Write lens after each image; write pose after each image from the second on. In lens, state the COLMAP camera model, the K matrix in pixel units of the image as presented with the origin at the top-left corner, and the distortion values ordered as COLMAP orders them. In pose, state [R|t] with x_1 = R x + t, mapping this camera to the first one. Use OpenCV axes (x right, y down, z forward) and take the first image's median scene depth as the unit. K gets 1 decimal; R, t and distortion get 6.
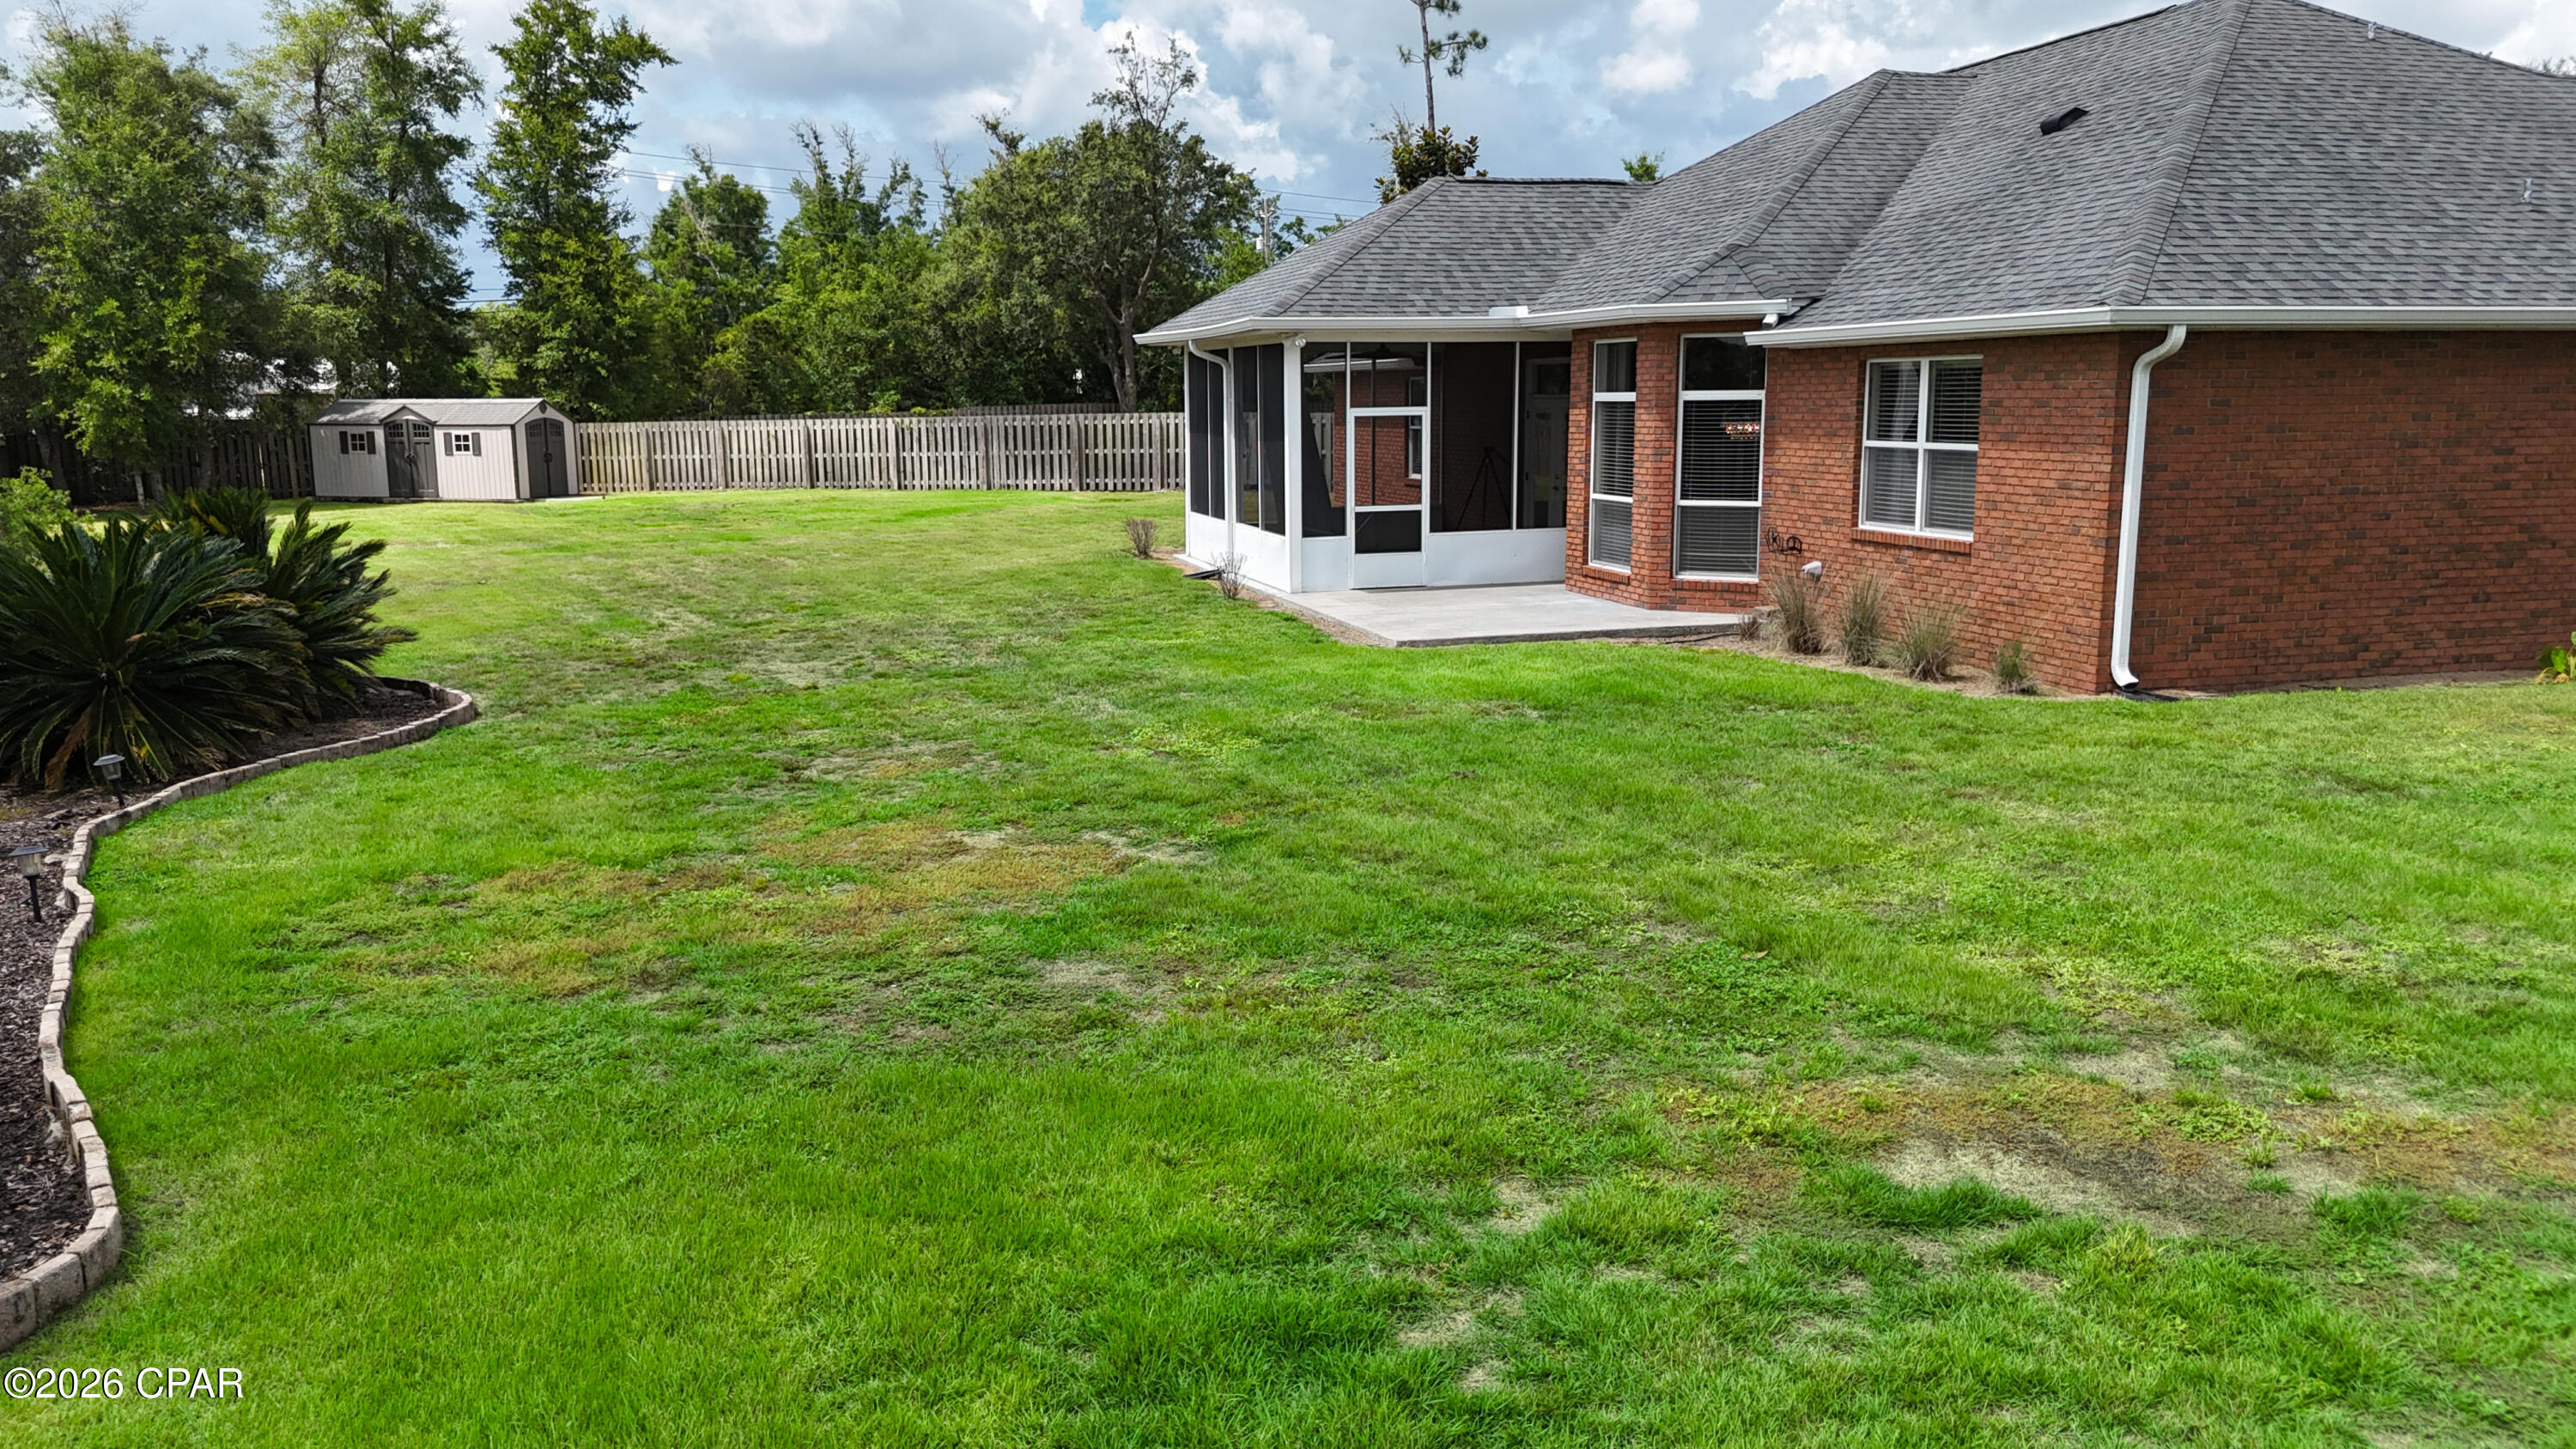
lens RADIAL K [[1880.0, 0, 1289.1], [0, 1880.0, 721.2], [0, 0, 1]] dist [0.065051, -0.056038]
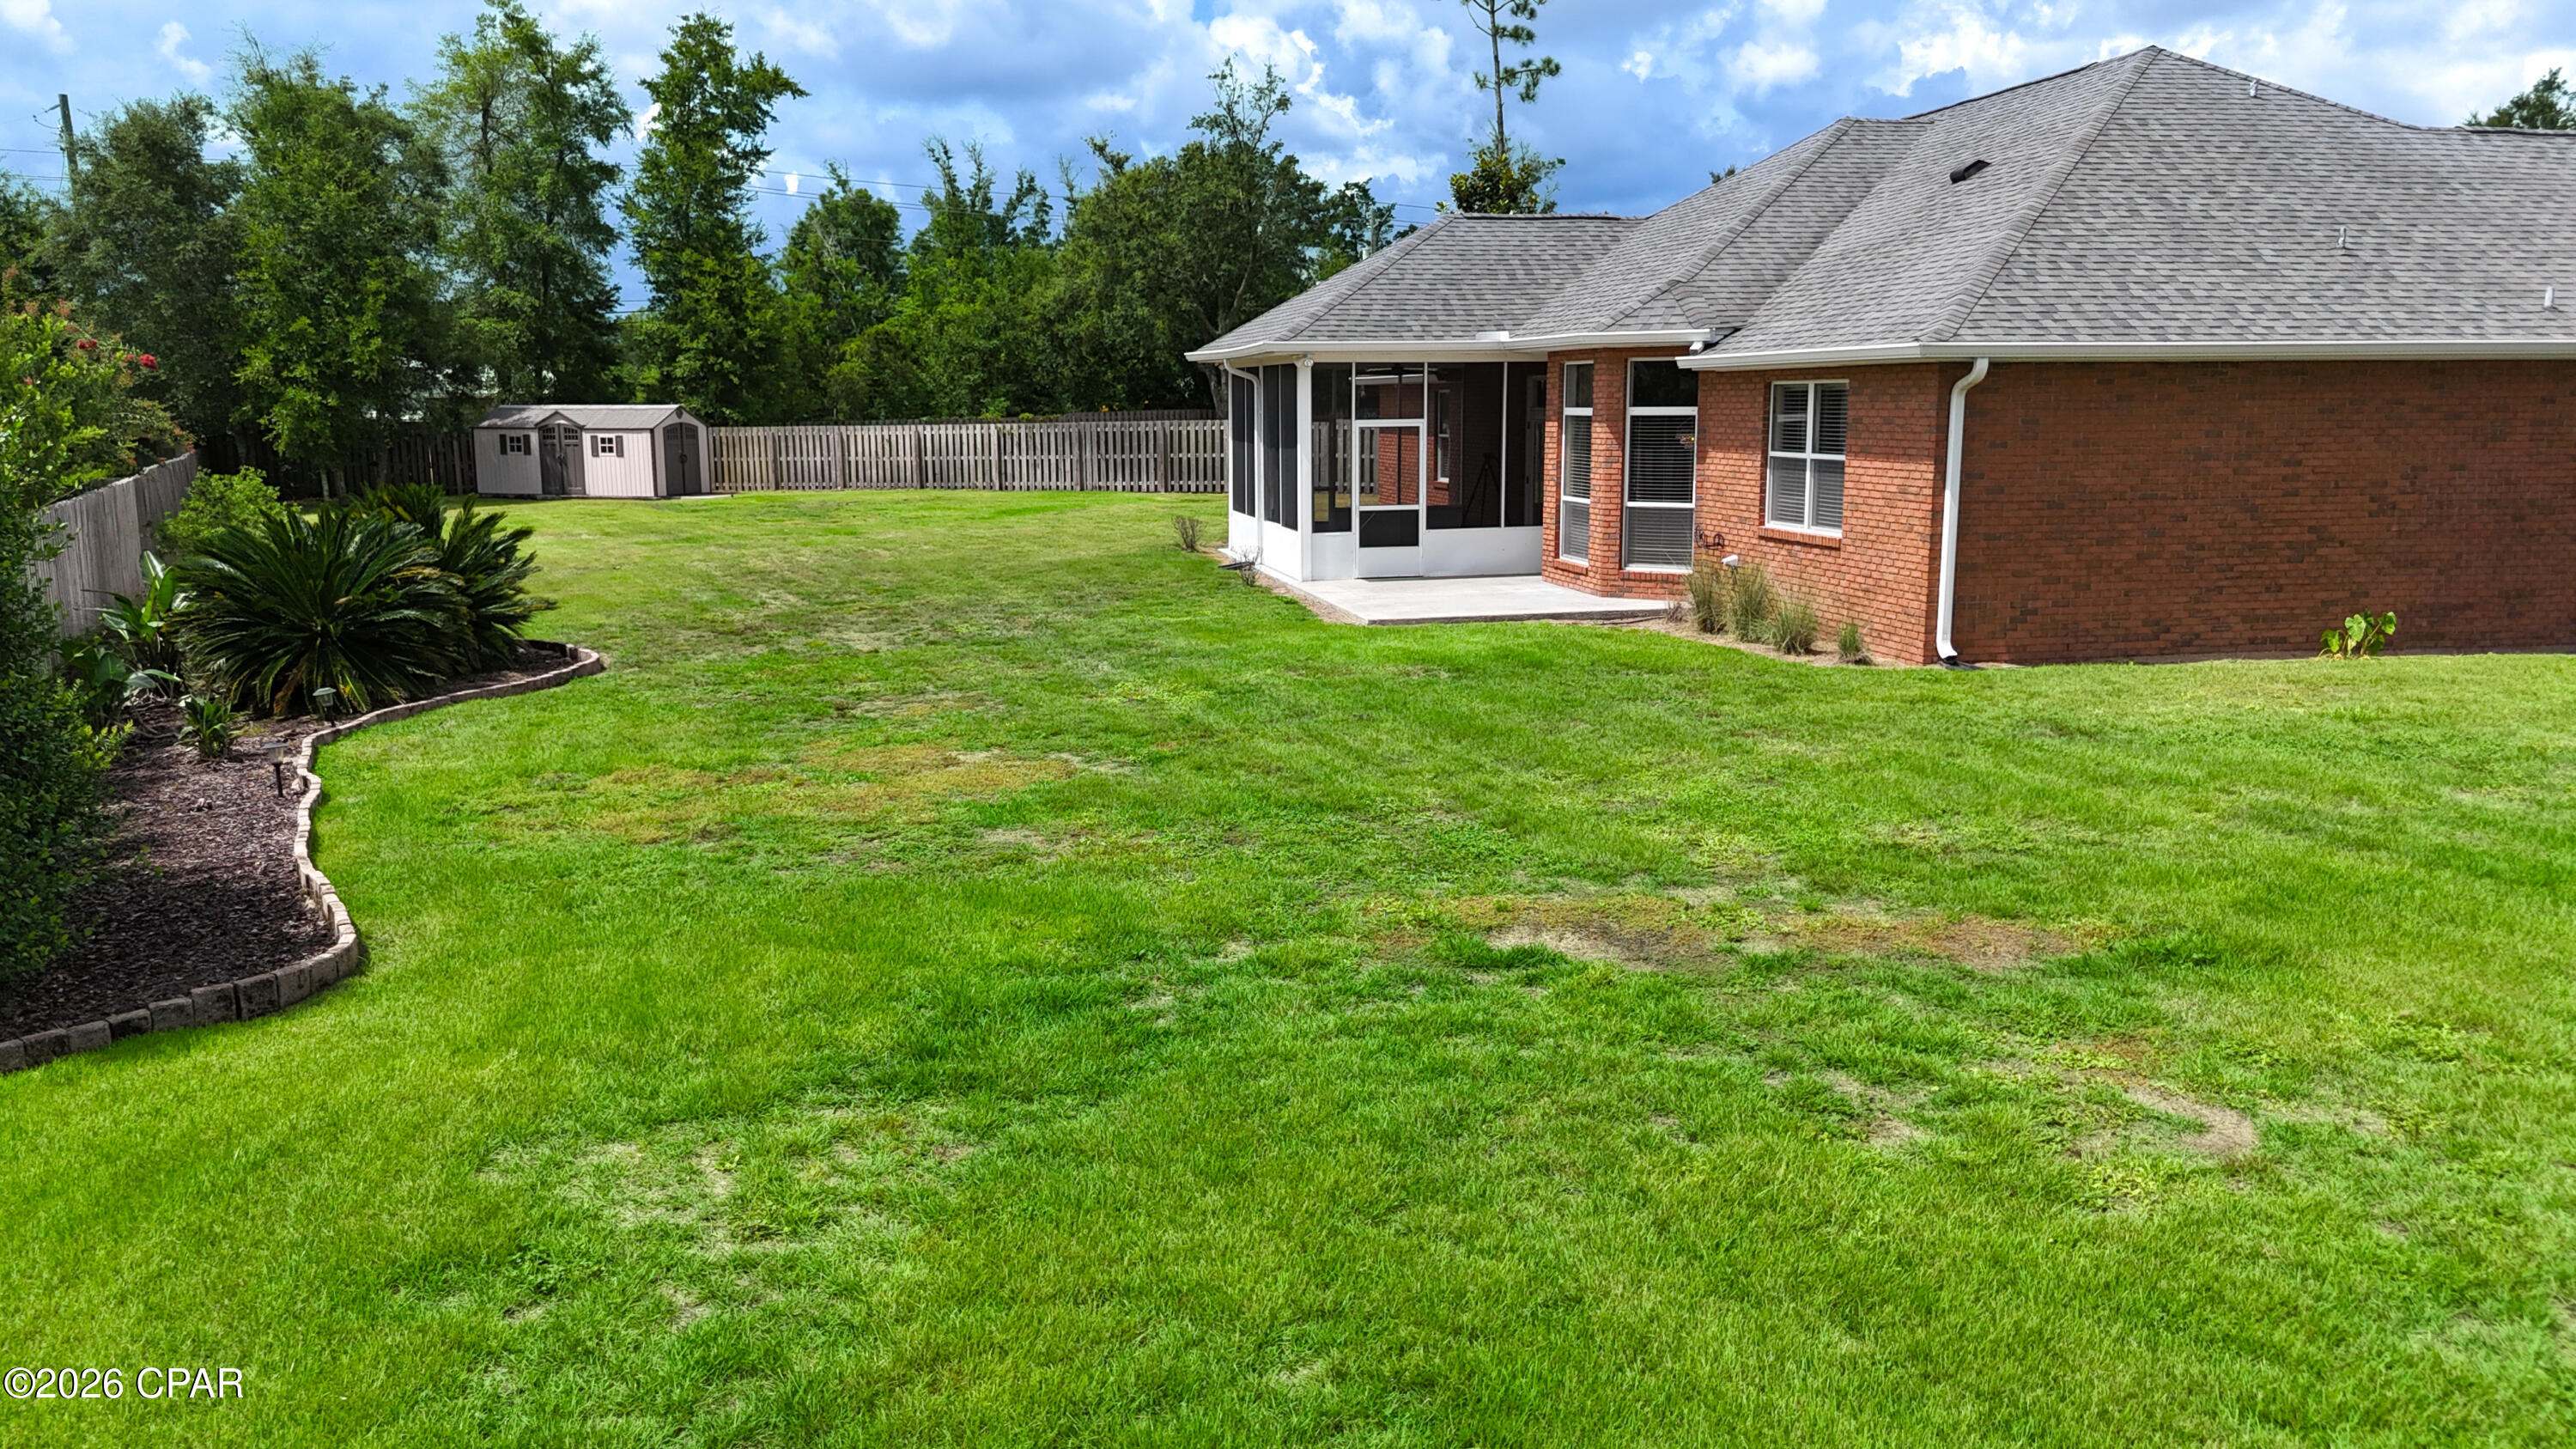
lens RADIAL K [[1880.0, 0, 1296.1], [0, 1880.0, 719.4], [0, 0, 1]] dist [0.065051, -0.056038]
pose [[0.997882, 0.013162, -0.063711, 0.081964], [-0.013322, 0.999909, -0.002090, 0.021097], [0.063678, 0.002934, 0.997966, -0.163323]]
